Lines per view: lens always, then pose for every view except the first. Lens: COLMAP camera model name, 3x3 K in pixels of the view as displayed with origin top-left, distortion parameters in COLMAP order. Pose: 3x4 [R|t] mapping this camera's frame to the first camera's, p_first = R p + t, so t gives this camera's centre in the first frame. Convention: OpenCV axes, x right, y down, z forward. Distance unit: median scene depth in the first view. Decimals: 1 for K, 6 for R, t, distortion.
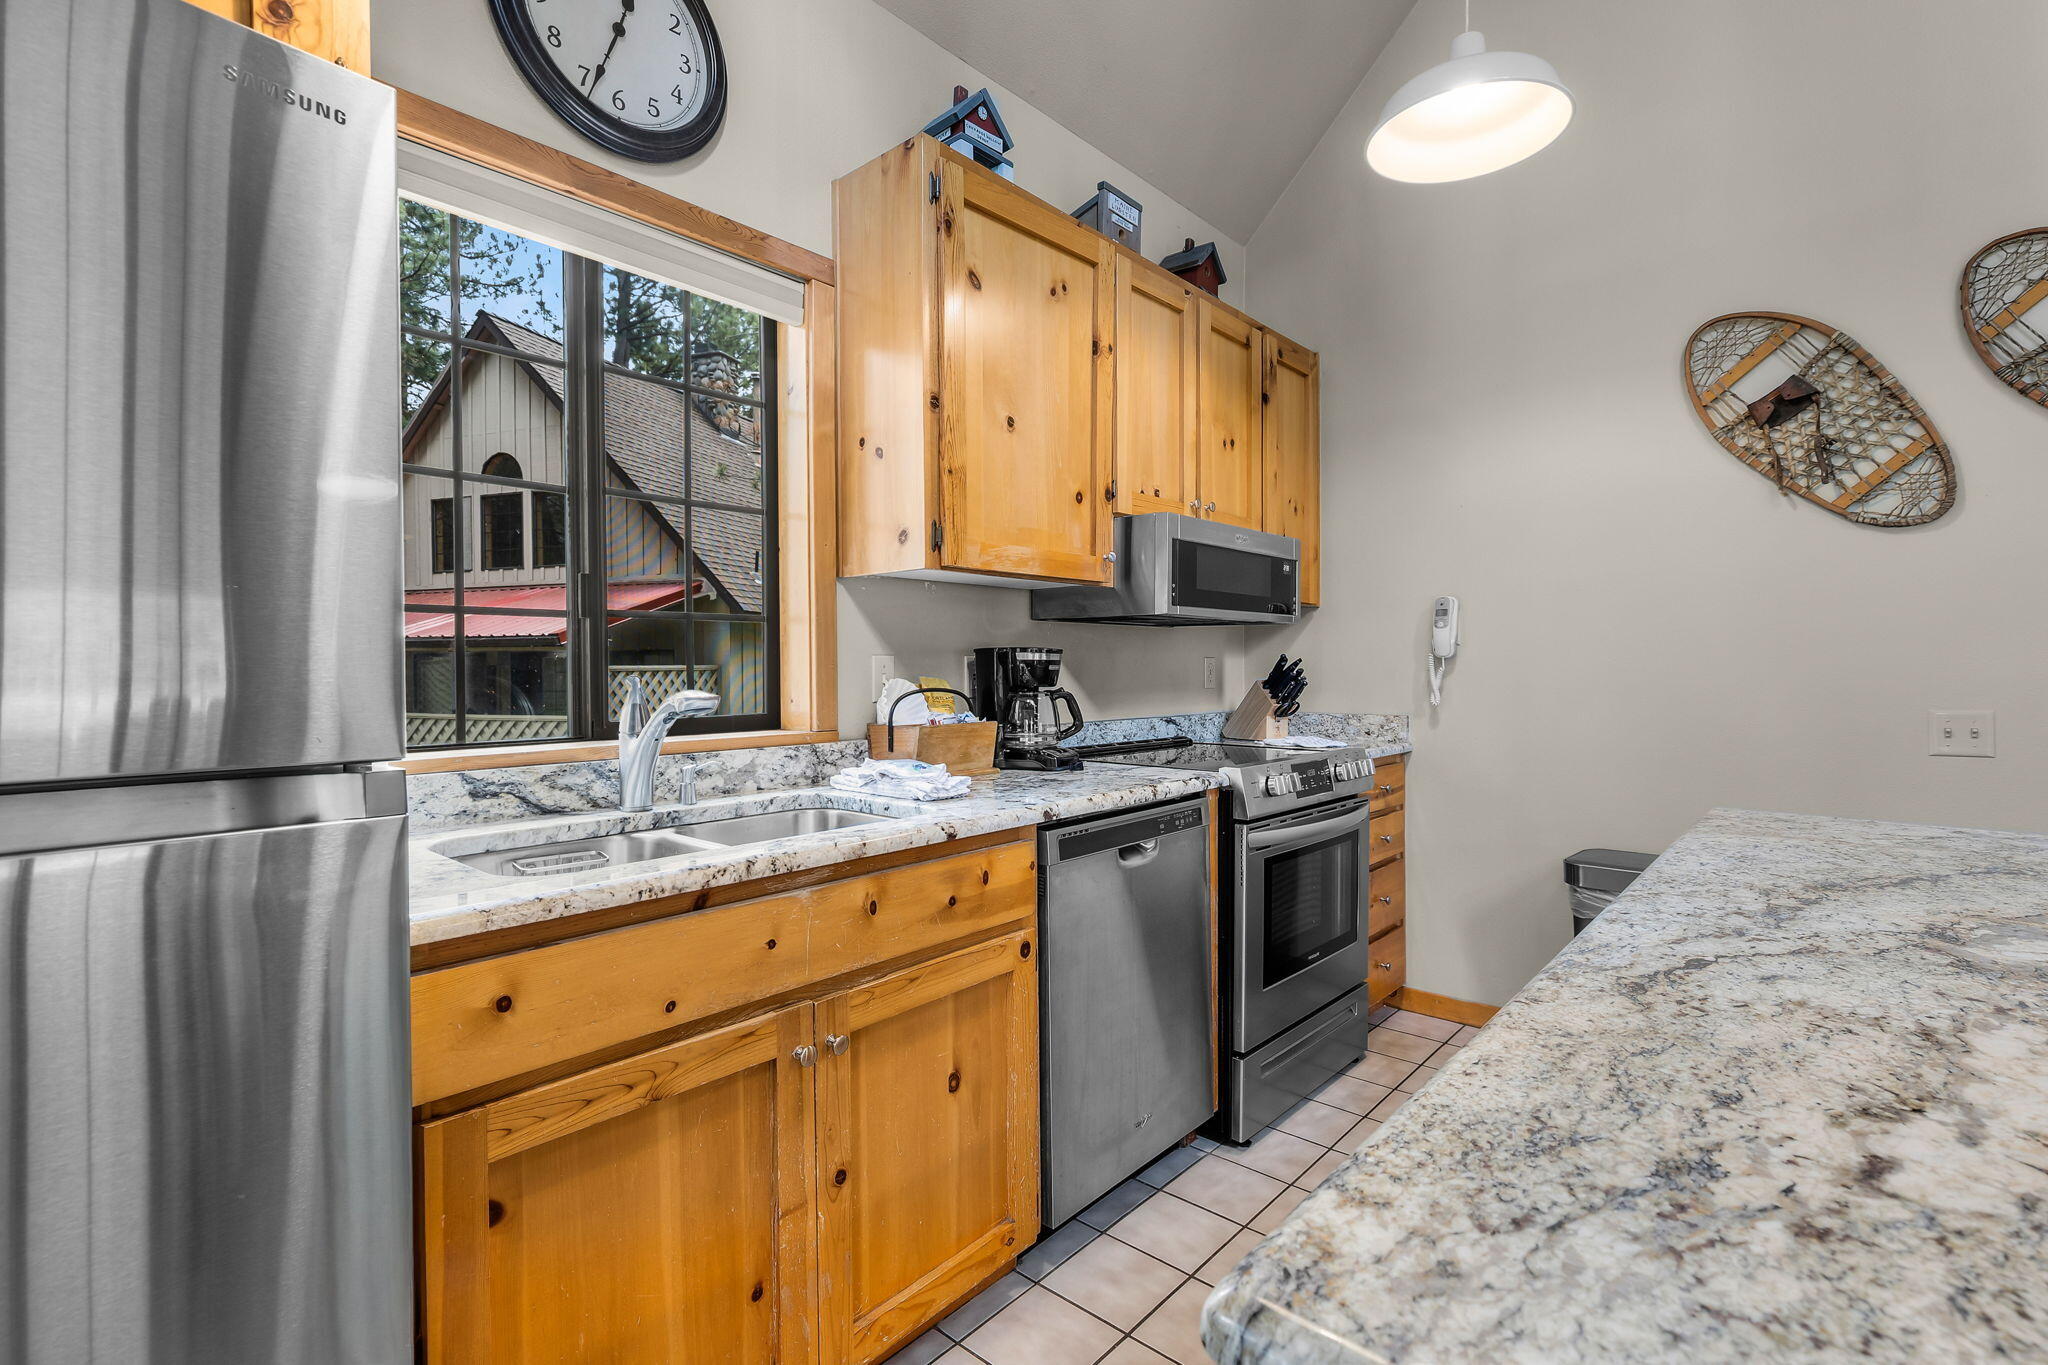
lens RADIAL K [[929.3, 0, 1024.8], [0, 929.3, 685.9], [0, 0, 1]] dist [-0.000276, -0.000058]
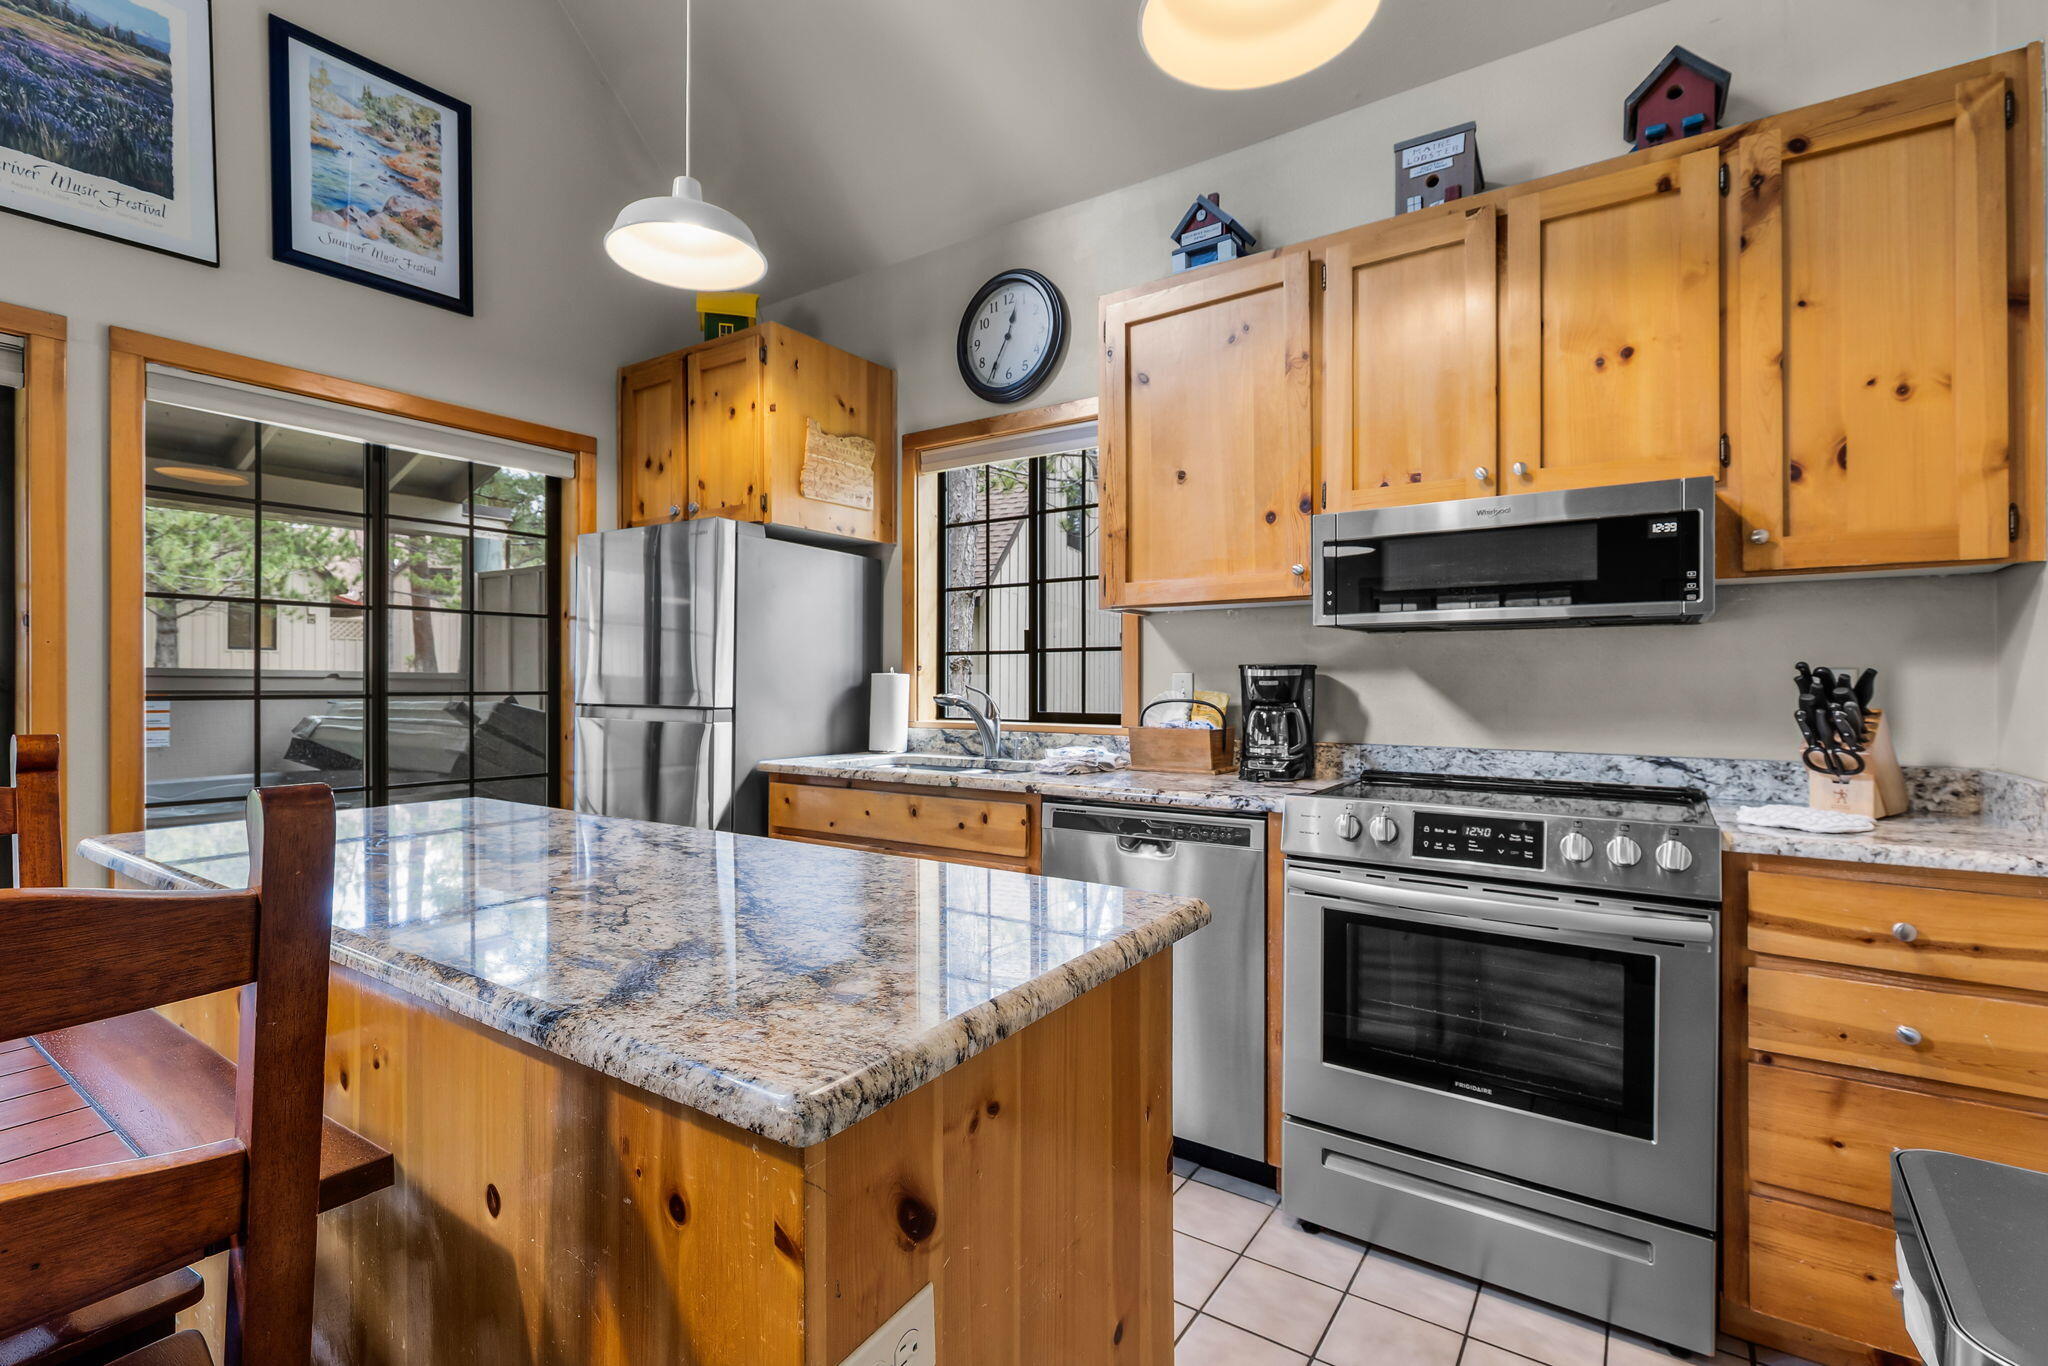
lens RADIAL K [[923.7, 0, 1024.0], [0, 923.7, 683.0], [0, 0, 1]] dist [-0.003655, -0.001083]
pose [[0.132063, 0.003674, -0.991234, 1.092212], [-0.022477, 0.999747, 0.000711, -0.015201], [0.990986, 0.022186, 0.132112, 0.632017]]
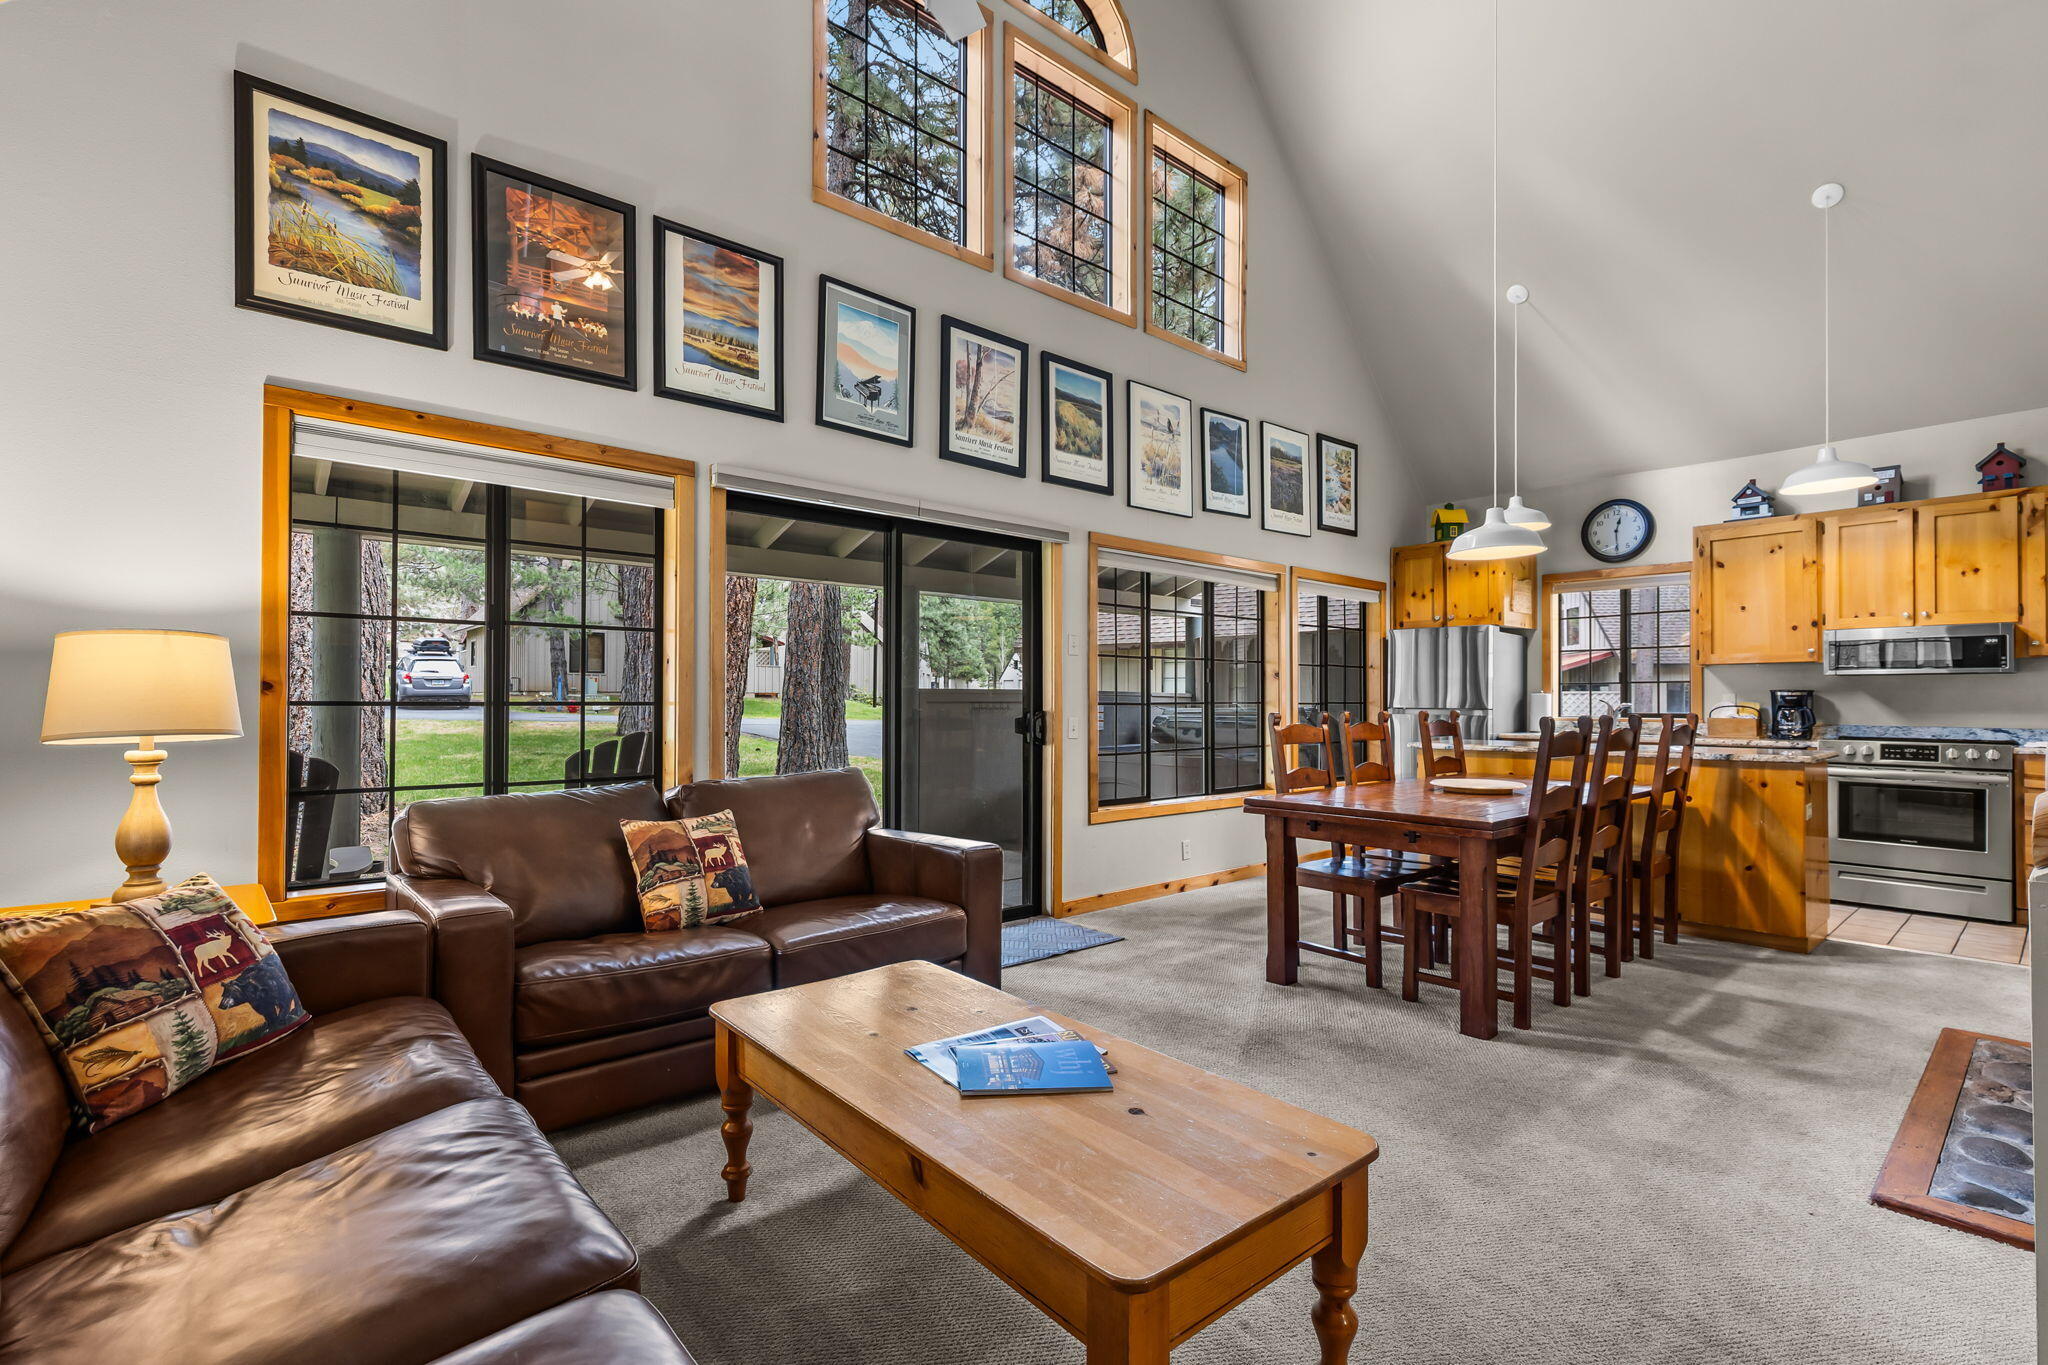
lens RADIAL K [[923.5, 0, 1013.5], [0, 923.5, 694.3], [0, 0, 1]] dist [-0.000825, -0.000218]
pose [[-0.126852, -0.005013, -0.991909, 2.863439], [-0.022779, 0.999738, -0.002139, 0.023896], [0.991660, 0.022323, -0.126933, -0.757028]]
